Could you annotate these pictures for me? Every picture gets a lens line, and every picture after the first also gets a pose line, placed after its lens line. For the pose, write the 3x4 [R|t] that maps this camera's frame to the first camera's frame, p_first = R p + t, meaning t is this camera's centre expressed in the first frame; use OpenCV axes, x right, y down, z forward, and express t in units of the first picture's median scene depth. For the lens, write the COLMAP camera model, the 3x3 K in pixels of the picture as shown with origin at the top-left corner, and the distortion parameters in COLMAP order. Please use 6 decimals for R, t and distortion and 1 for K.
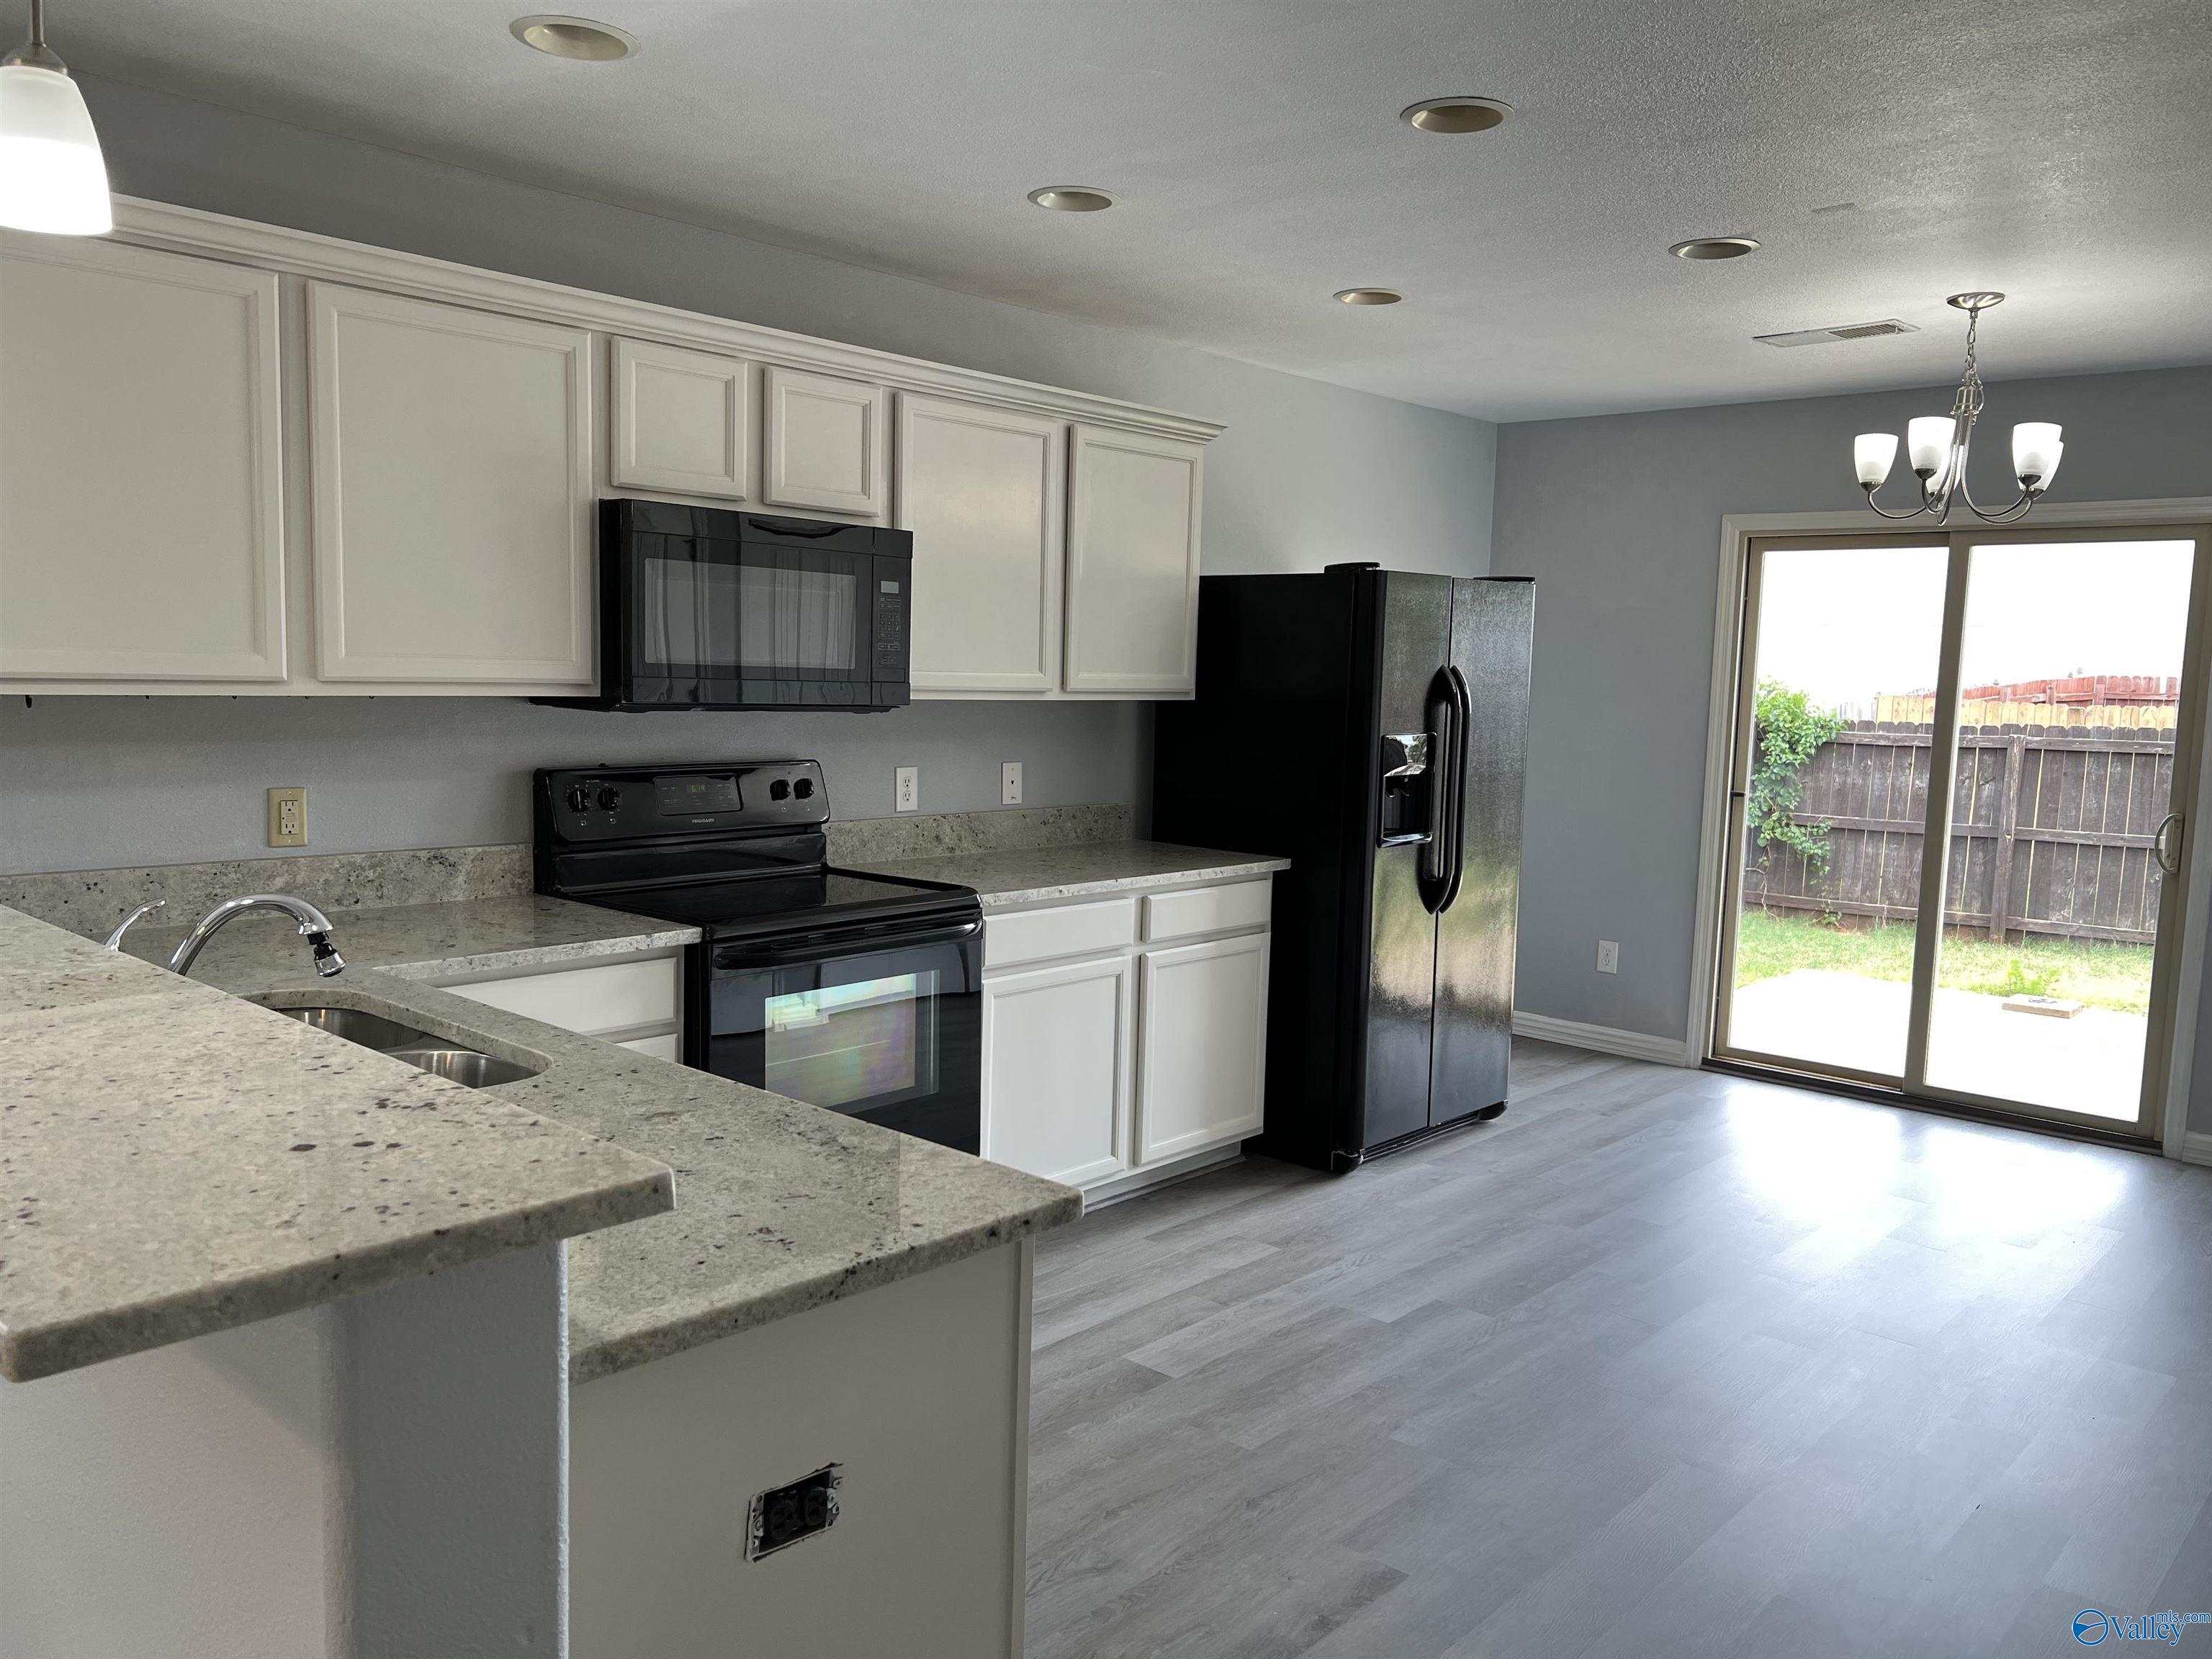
lens RADIAL K [[1678.6, 0, 1111.5], [0, 1678.6, 846.6], [0, 0, 1]] dist [0.055043, -0.002837]
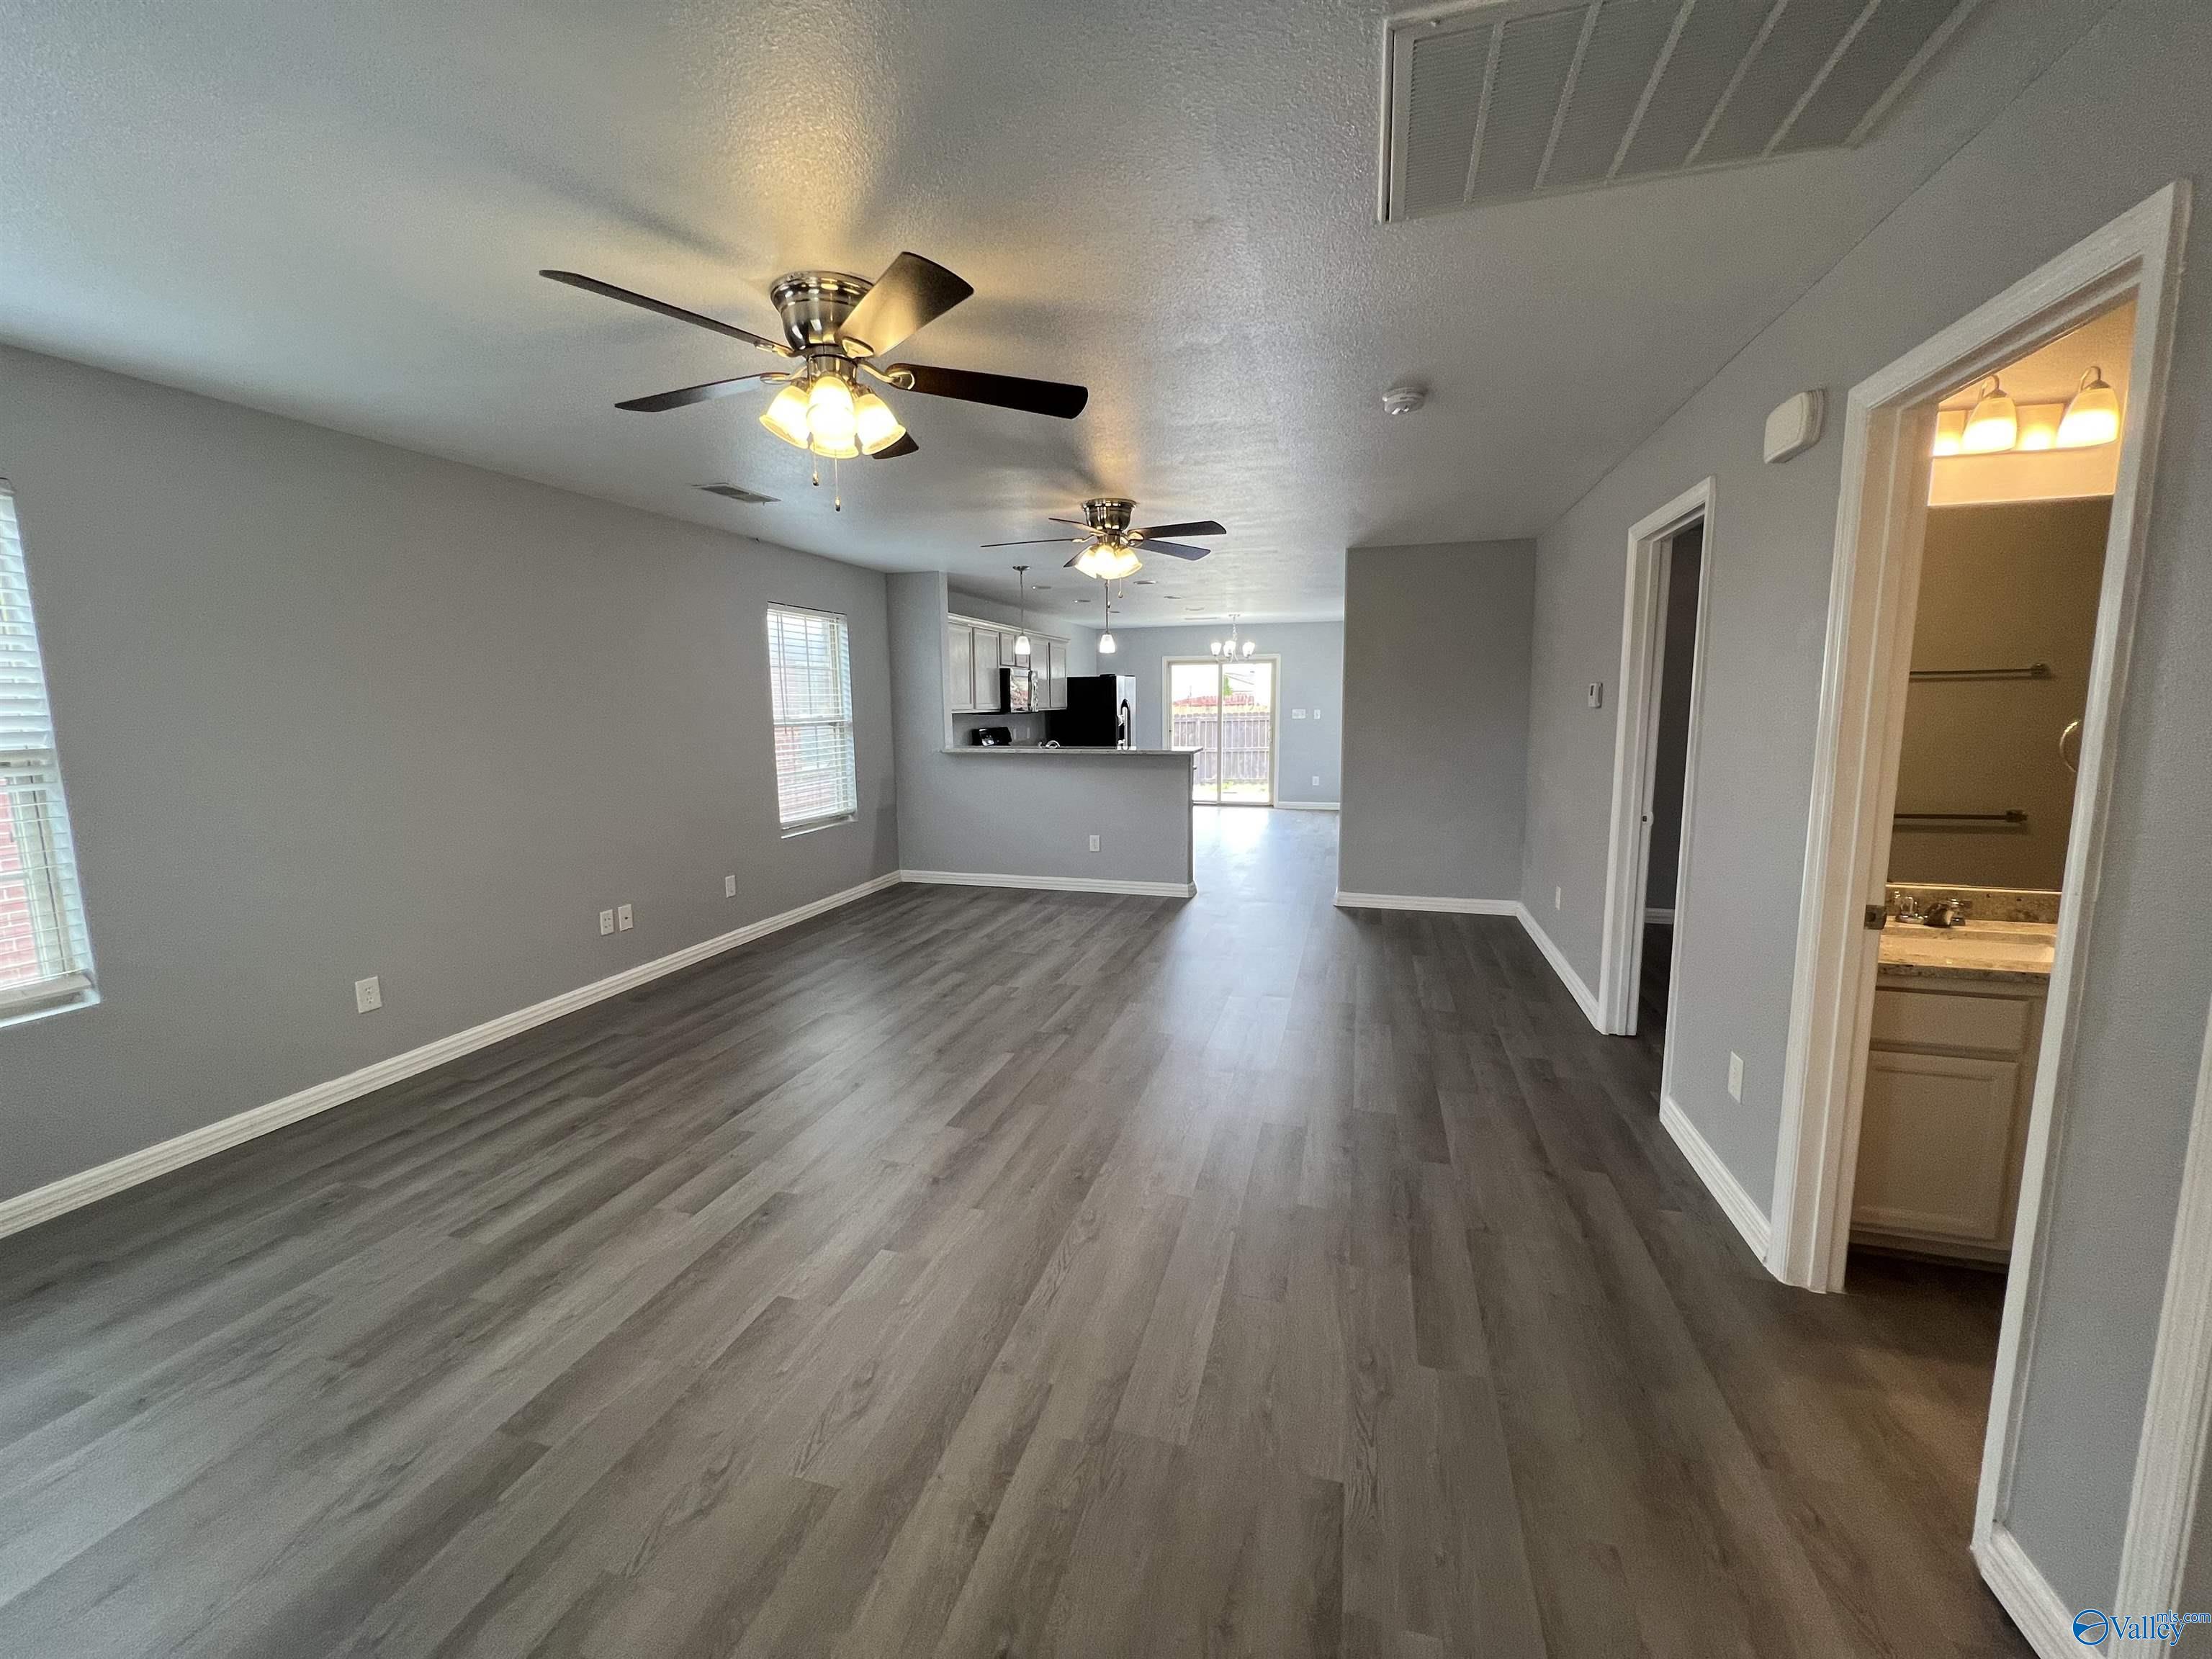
lens RADIAL K [[901.9, 0, 1110.3], [0, 901.9, 826.8], [0, 0, 1]] dist [-0.001374, -0.000404]
pose [[0.894648, -0.098345, 0.435813, -0.734336], [0.084080, 0.995104, 0.051952, 0.076231], [-0.438788, -0.009835, 0.898537, -0.842765]]
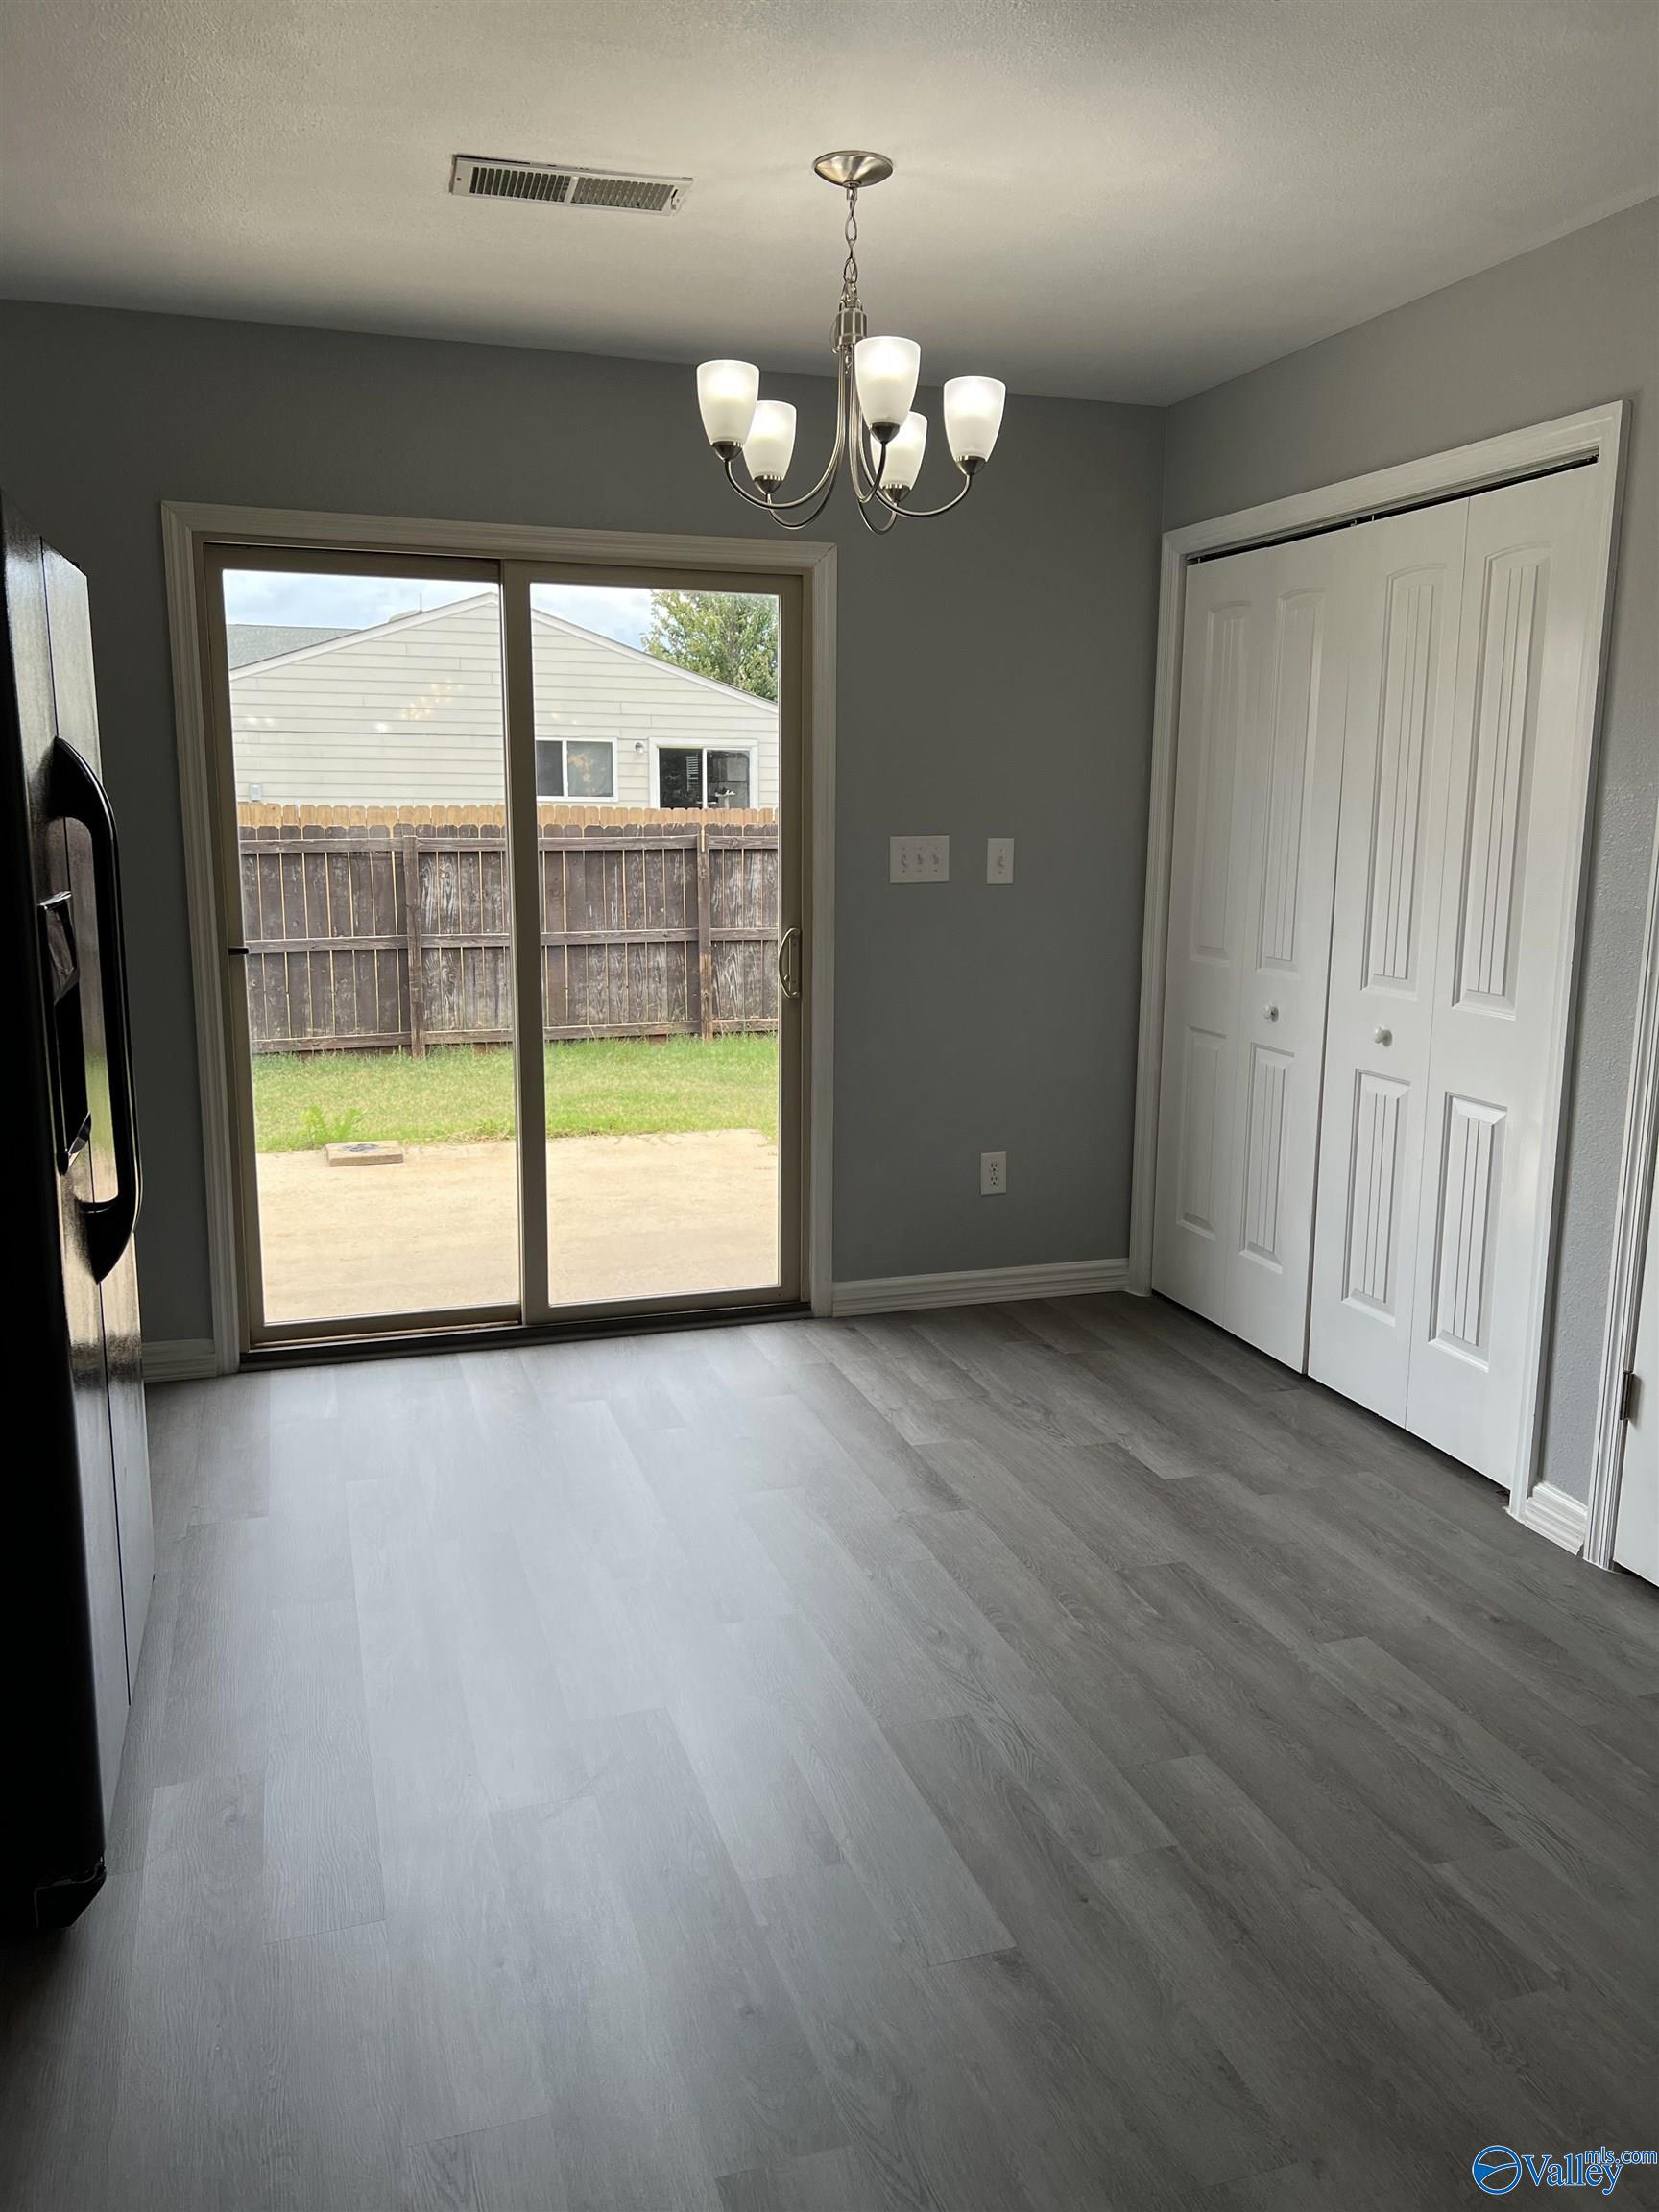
lens RADIAL K [[1678.6, 0, 829.0], [0, 1678.6, 1101.5], [0, 0, 1]] dist [0.055043, -0.002837]
pose [[0.494618, -0.183388, 0.849542, -0.093172], [0.105198, 0.982930, 0.150934, -0.056549], [-0.862720, 0.014715, 0.505467, 0.554952]]
